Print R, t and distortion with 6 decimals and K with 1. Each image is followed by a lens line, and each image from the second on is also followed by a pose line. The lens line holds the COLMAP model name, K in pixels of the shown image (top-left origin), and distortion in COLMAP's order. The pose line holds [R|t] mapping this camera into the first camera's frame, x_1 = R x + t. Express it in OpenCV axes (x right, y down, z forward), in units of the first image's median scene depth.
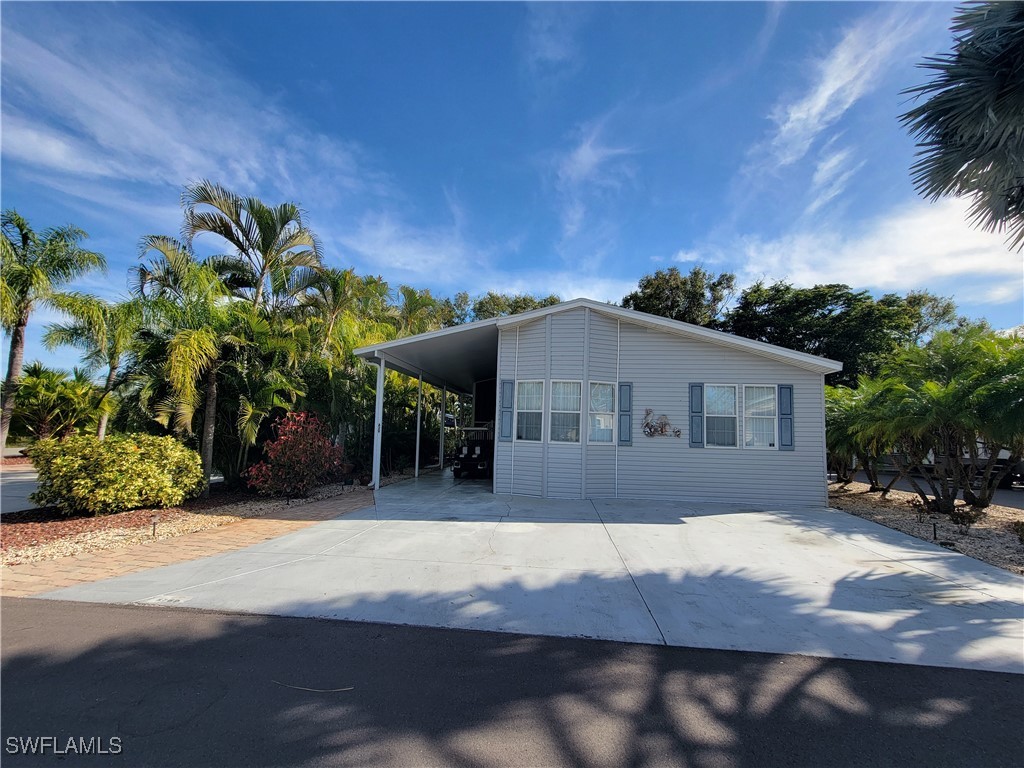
lens RADIAL K [[418.3, 0, 504.6], [0, 418.3, 384.9], [0, 0, 1]] dist [-0.009673, 0.003868]
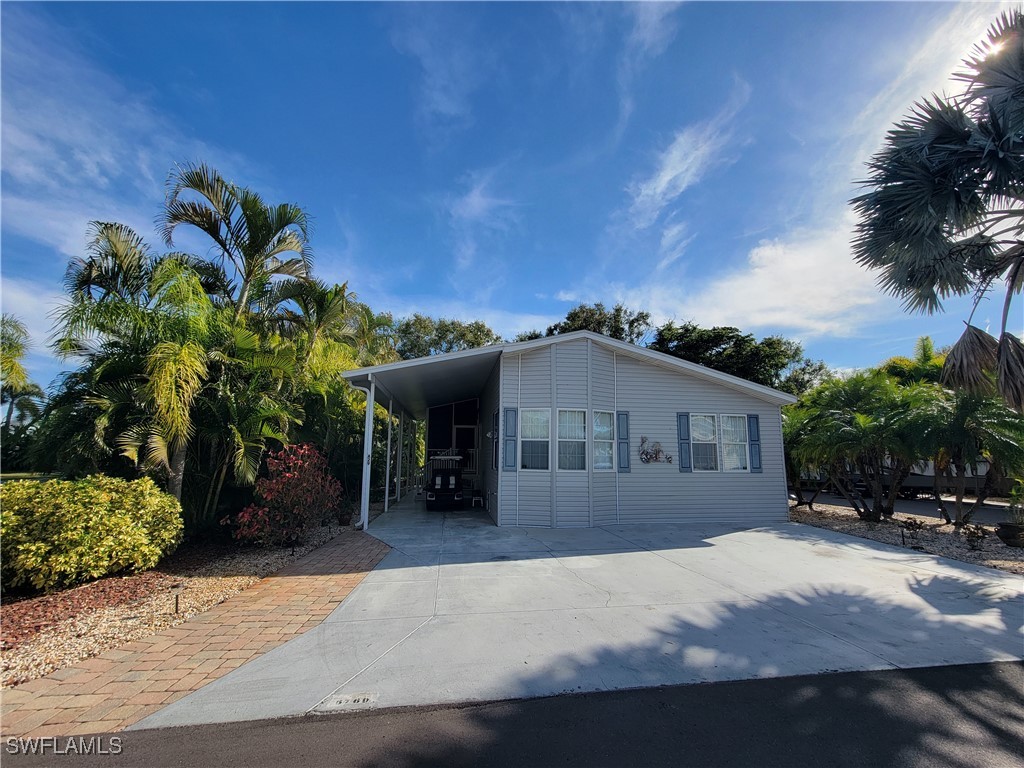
lens RADIAL K [[418.3, 0, 505.7], [0, 418.3, 388.3], [0, 0, 1]] dist [-0.009673, 0.003868]
pose [[0.969124, 0.021350, 0.245648, -0.307577], [-0.009178, 0.998677, -0.050592, -0.009632], [-0.246403, 0.046776, 0.968038, 0.066127]]
